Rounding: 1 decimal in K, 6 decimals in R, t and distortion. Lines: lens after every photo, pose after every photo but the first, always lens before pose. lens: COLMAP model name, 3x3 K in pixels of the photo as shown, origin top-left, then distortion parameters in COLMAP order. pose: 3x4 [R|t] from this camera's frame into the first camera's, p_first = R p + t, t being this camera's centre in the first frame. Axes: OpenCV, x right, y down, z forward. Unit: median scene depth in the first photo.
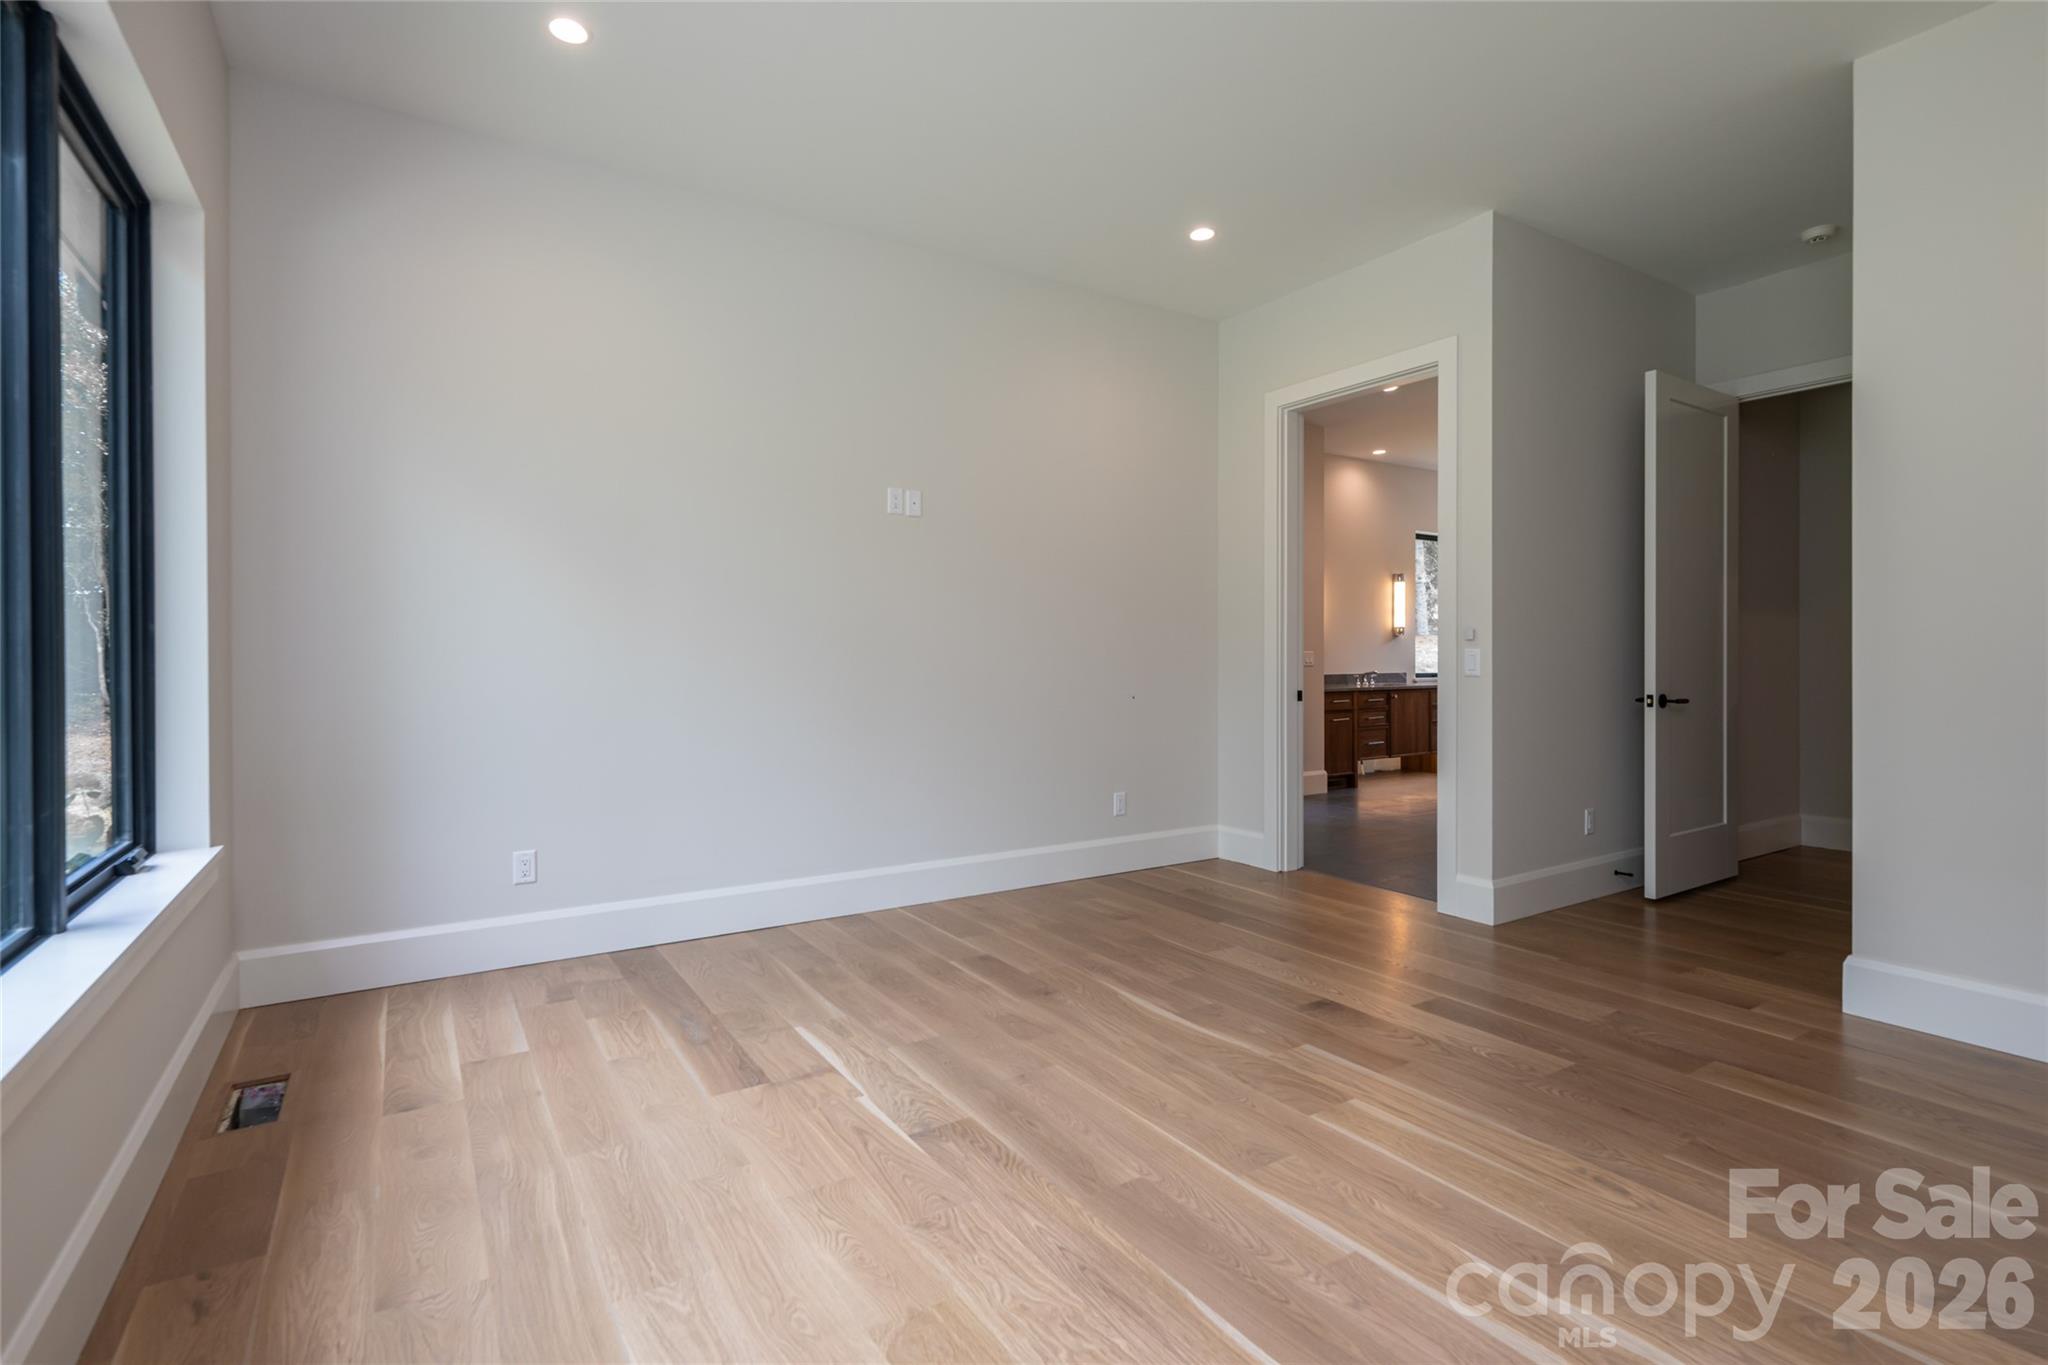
lens RADIAL K [[948.9, 0, 1024.0], [0, 948.9, 682.5], [0, 0, 1]] dist [-0.000708, -0.000063]
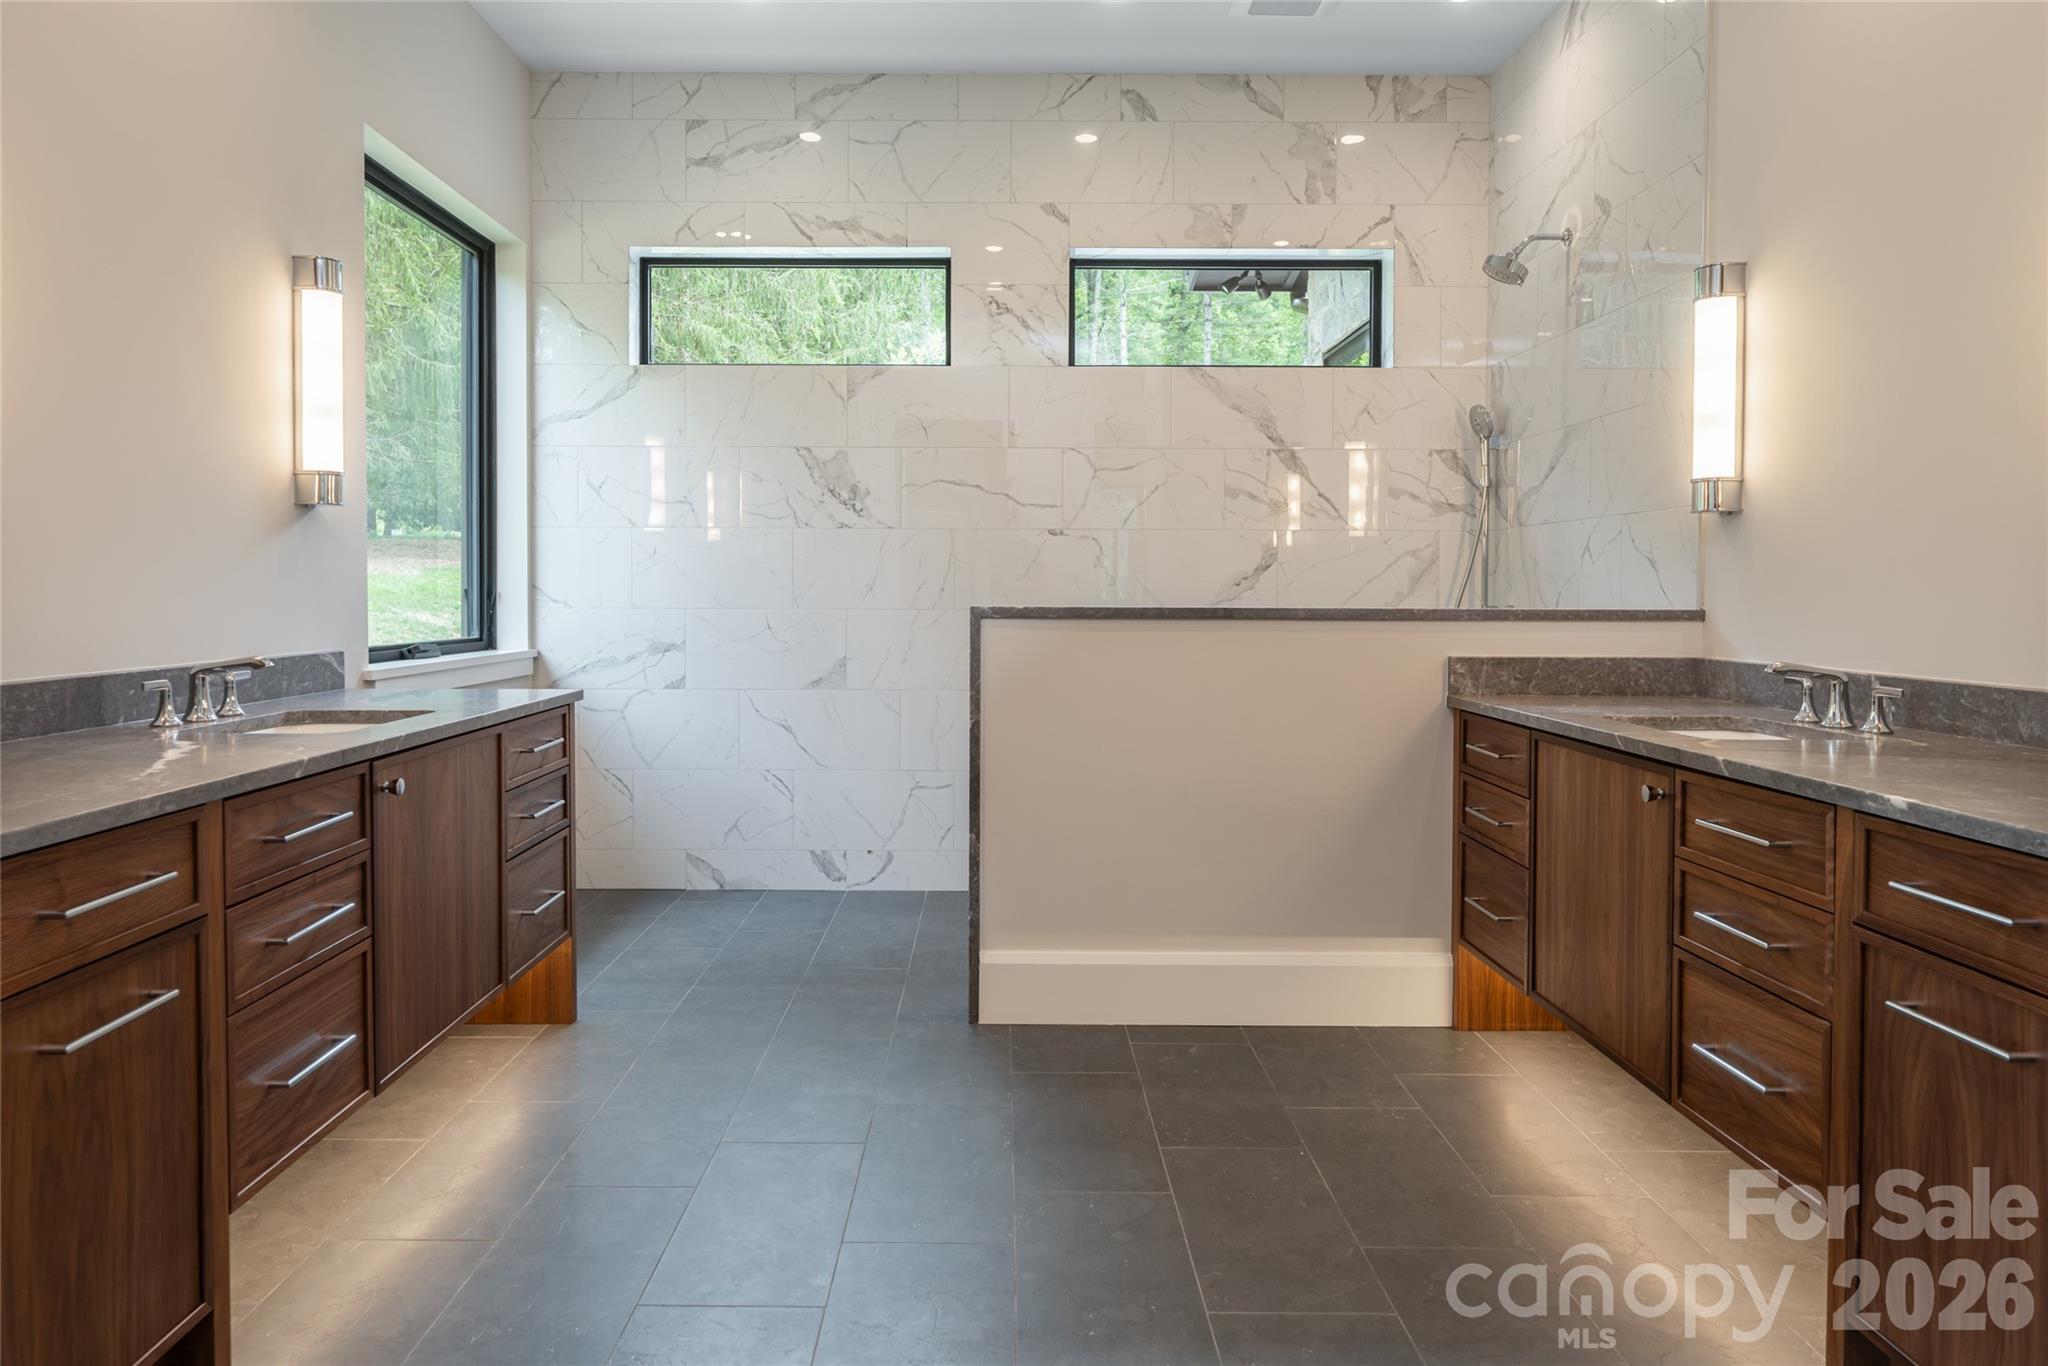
lens RADIAL K [[1282.6, 0, 1028.2], [0, 1282.6, 627.4], [0, 0, 1]] dist [-0.001494, -0.002593]
pose [[0.529127, -0.013450, 0.848436, 0.205637], [0.008869, 0.999907, 0.010319, -0.019061], [-0.848496, 0.002065, 0.529198, 0.661135]]
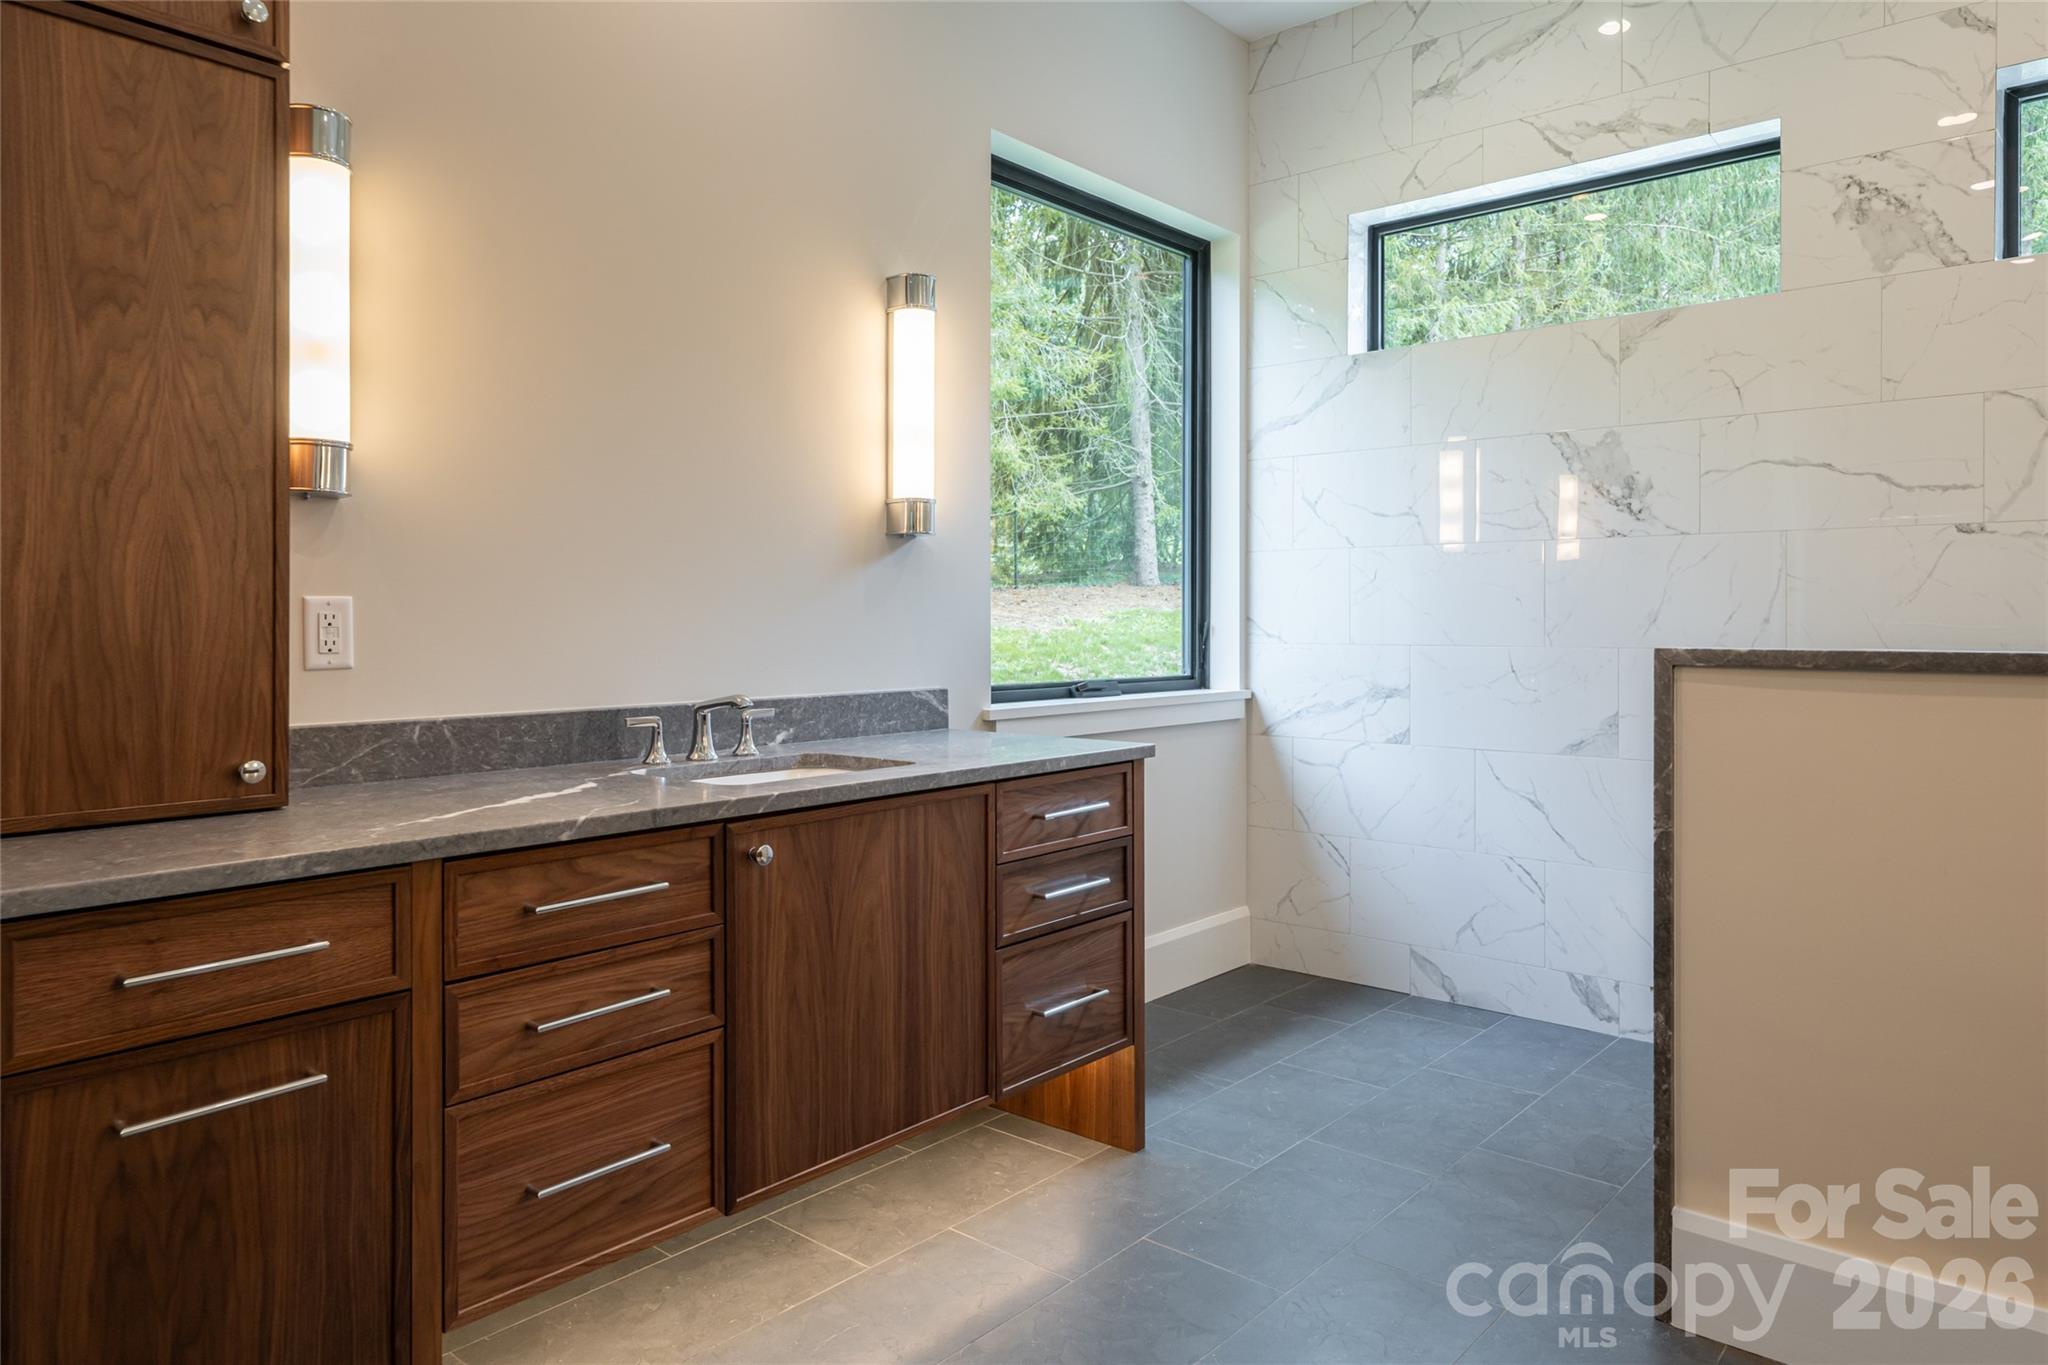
lens RADIAL K [[1328.8, 0, 1023.2], [0, 1328.8, 622.0], [0, 0, 1]] dist [0.006760, 0.001012]
pose [[0.958722, 0.008436, 0.284221, 0.327344], [-0.002605, 0.999778, -0.020888, -0.020764], [-0.284334, 0.019285, 0.958531, 0.671834]]
